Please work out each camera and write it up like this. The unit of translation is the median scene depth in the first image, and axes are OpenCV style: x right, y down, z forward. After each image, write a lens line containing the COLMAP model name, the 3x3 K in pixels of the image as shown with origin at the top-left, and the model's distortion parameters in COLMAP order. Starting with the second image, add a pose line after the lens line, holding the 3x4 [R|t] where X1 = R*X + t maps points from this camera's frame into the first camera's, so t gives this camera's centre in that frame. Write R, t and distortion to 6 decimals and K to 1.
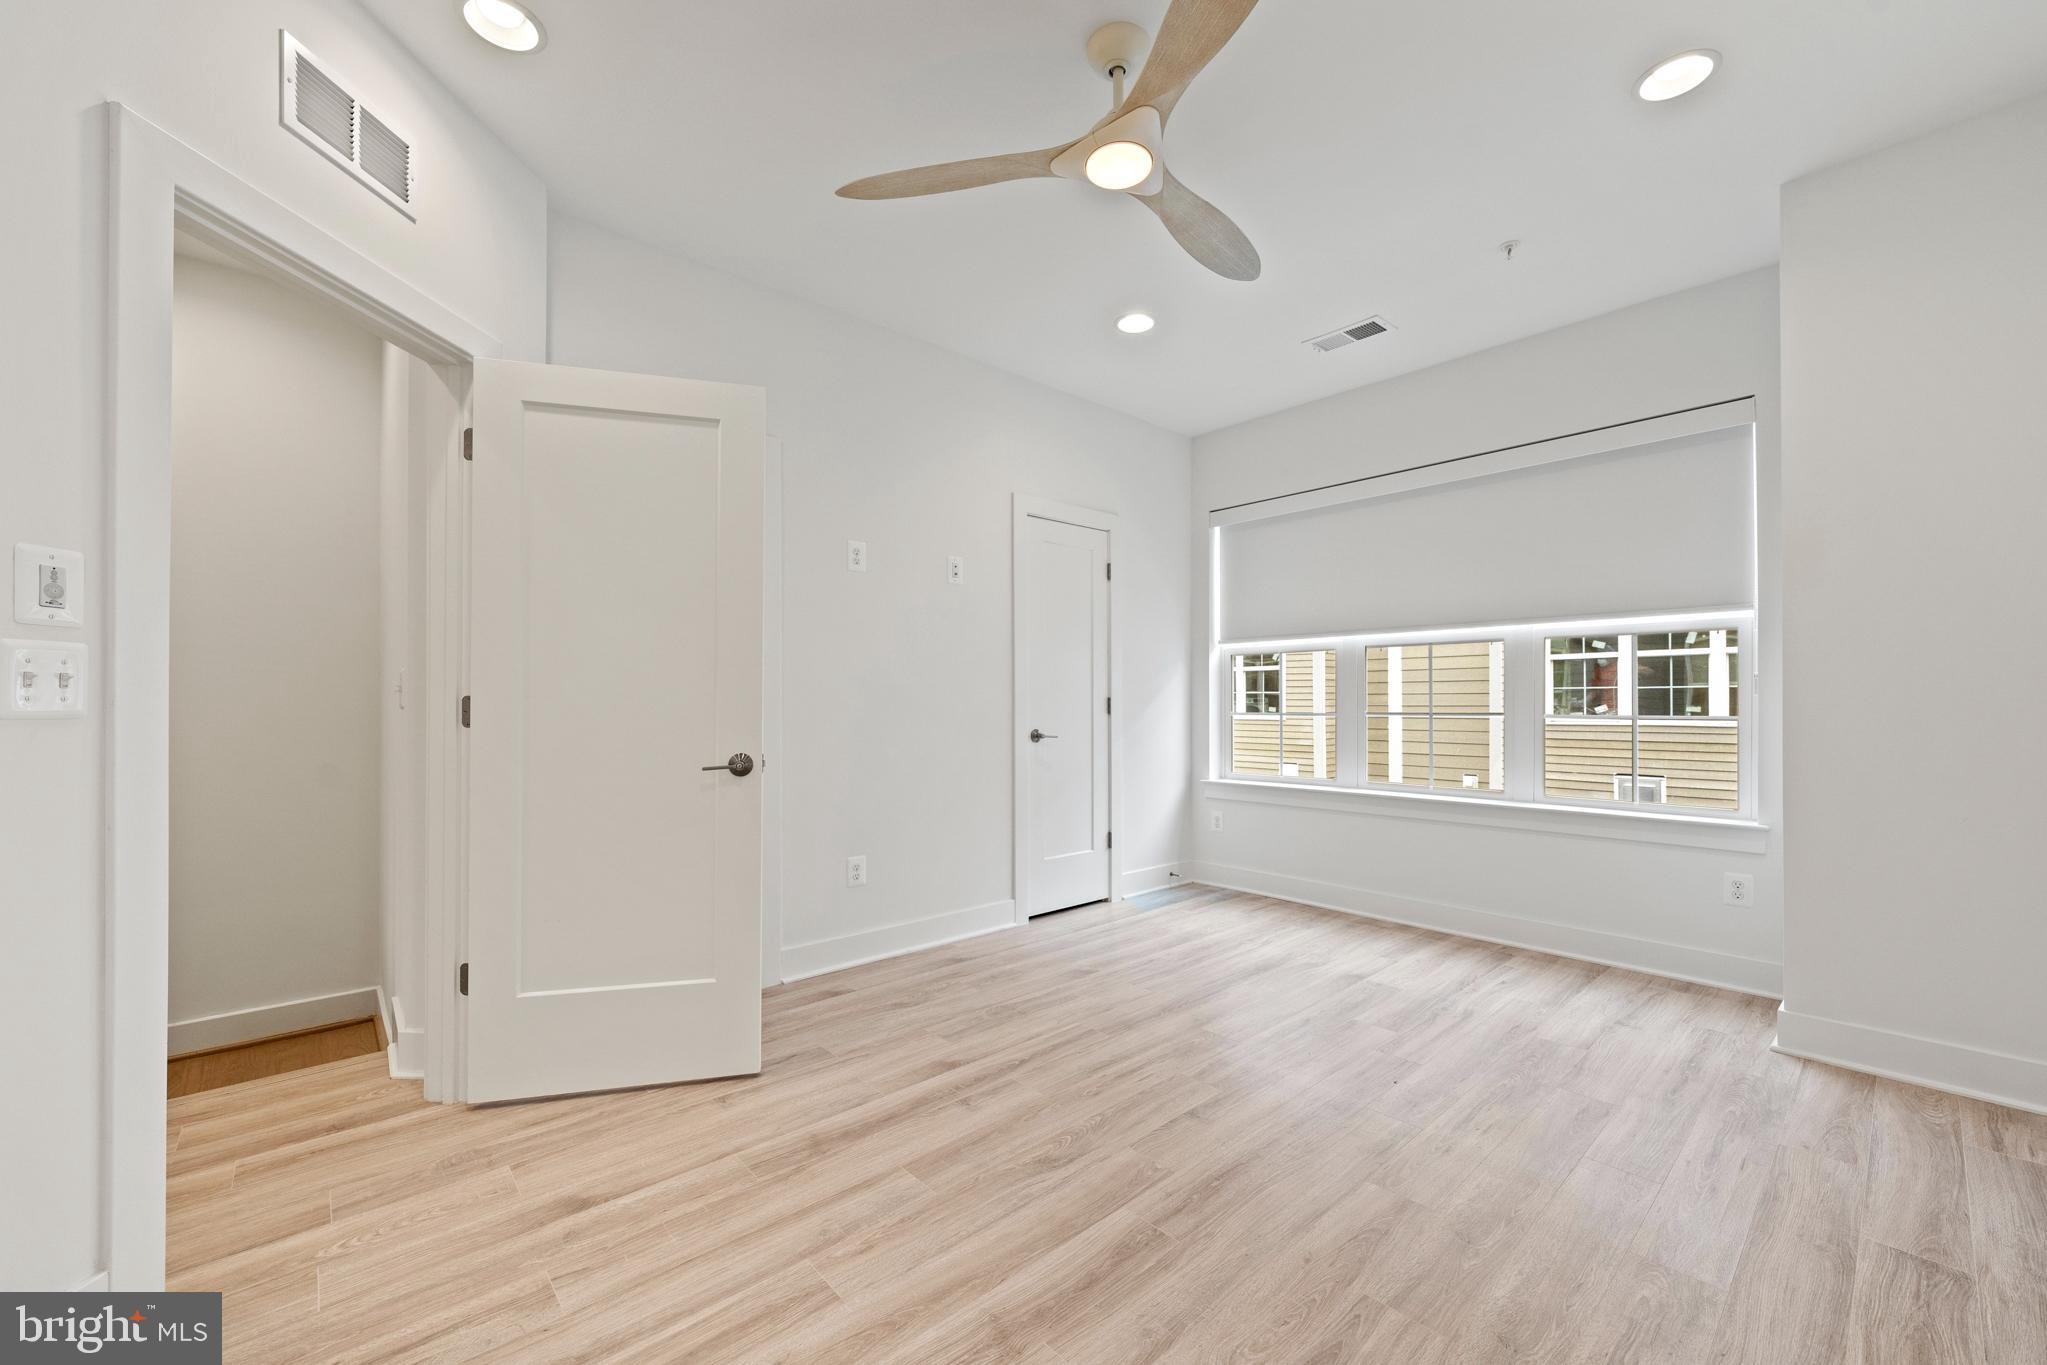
lens RADIAL K [[819.7, 0, 1028.8], [0, 819.7, 693.2], [0, 0, 1]] dist [0.000605, 0.000012]
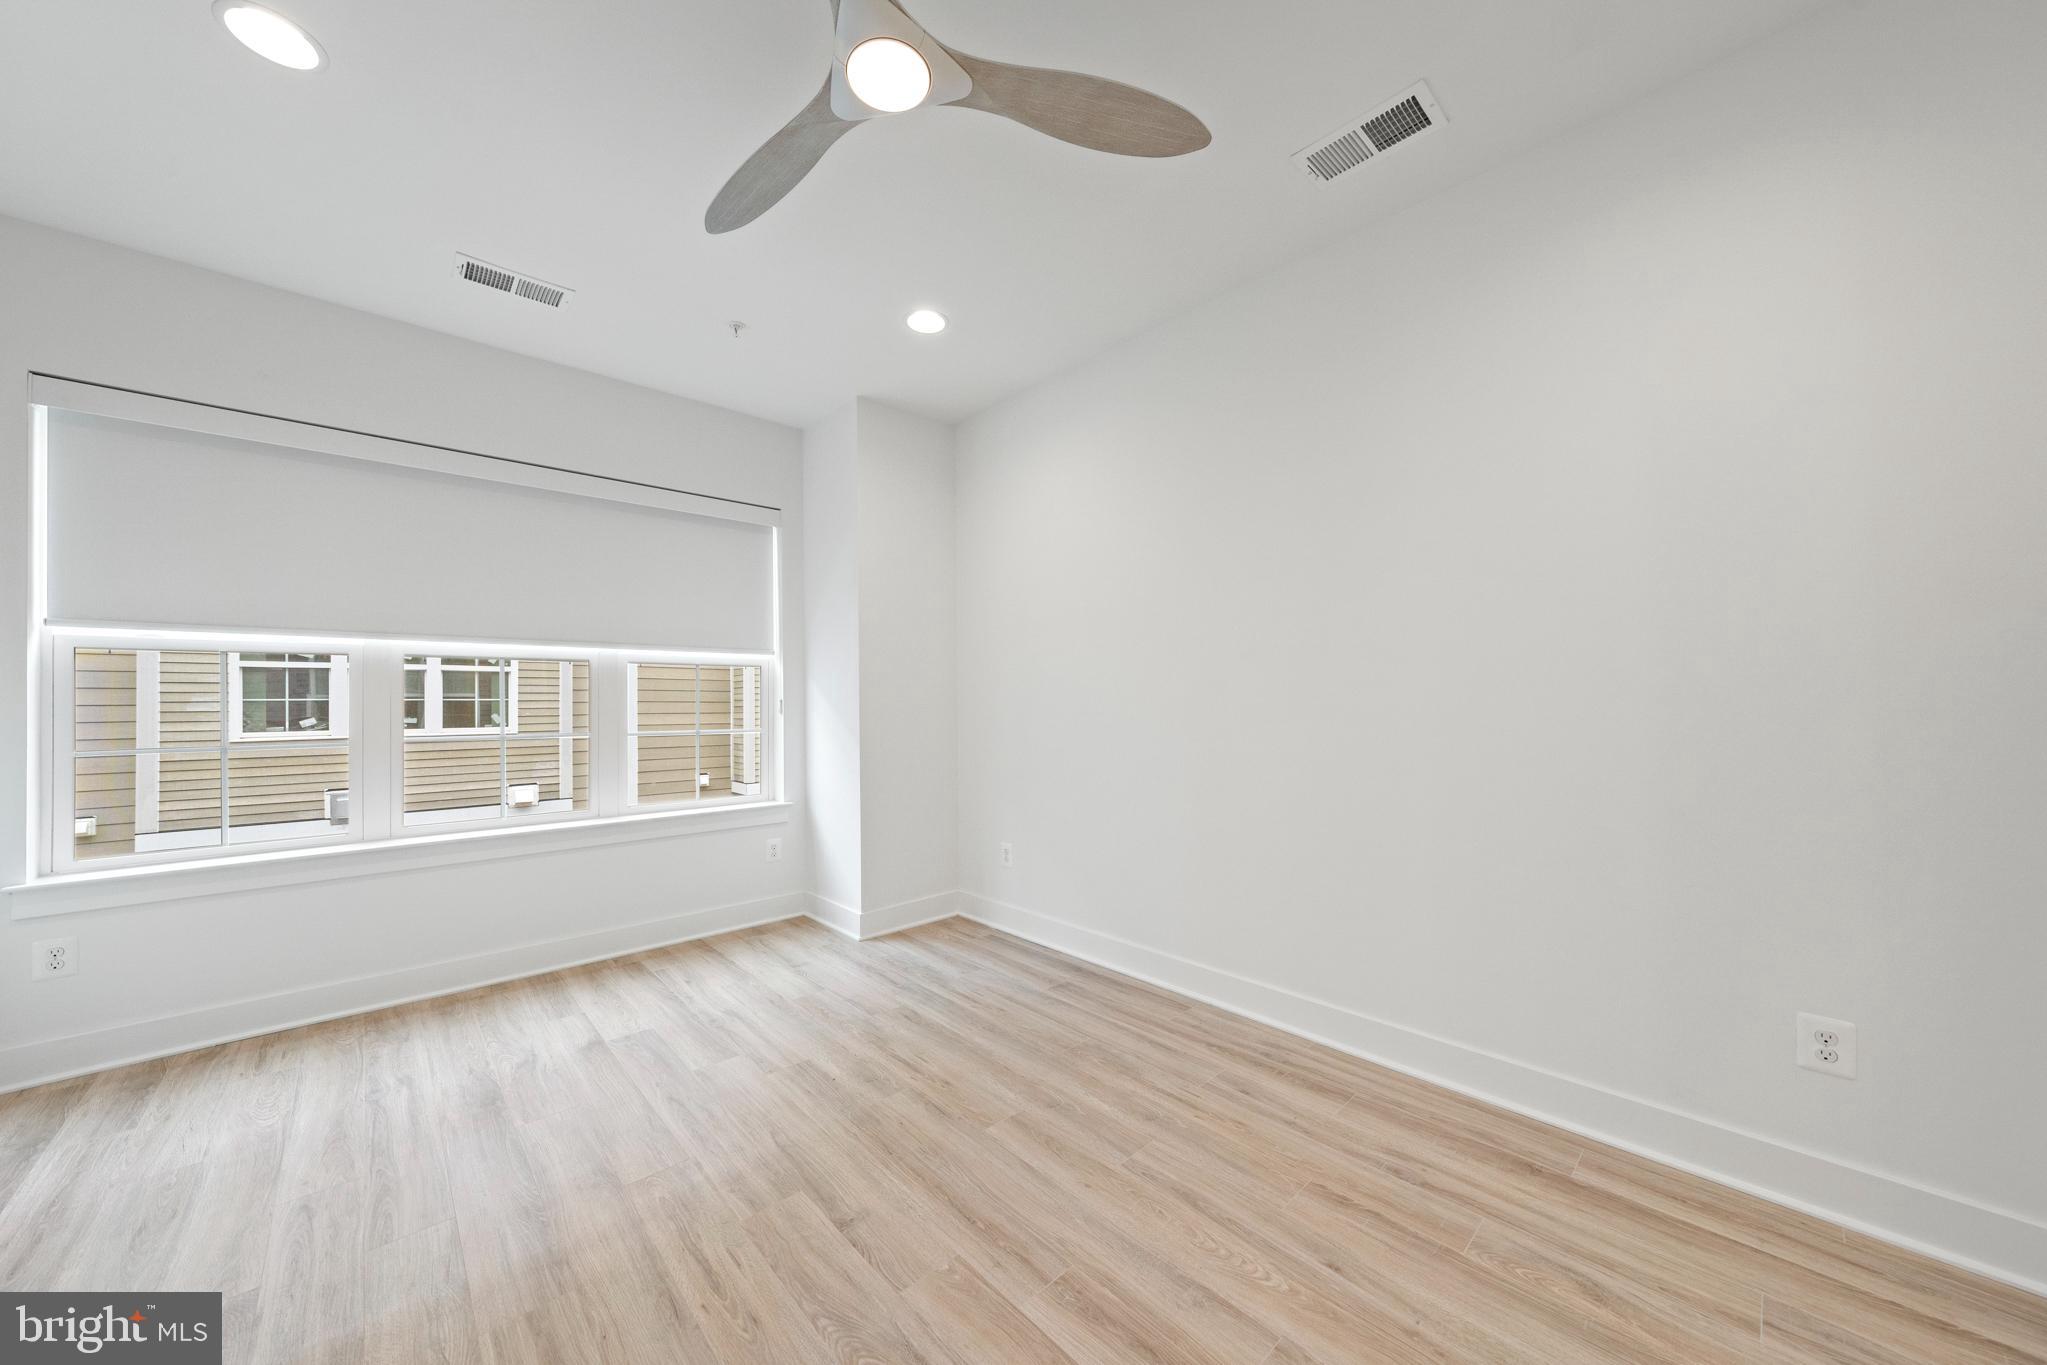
lens RADIAL K [[713.1, 0, 1024.8], [0, 713.1, 687.7], [0, 0, 1]] dist [-0.002519, -0.000059]
pose [[-0.027810, 0.023052, 0.999347, -0.369591], [-0.002235, 0.999730, -0.023123, -0.014798], [-0.999611, -0.002877, -0.027751, 0.560147]]
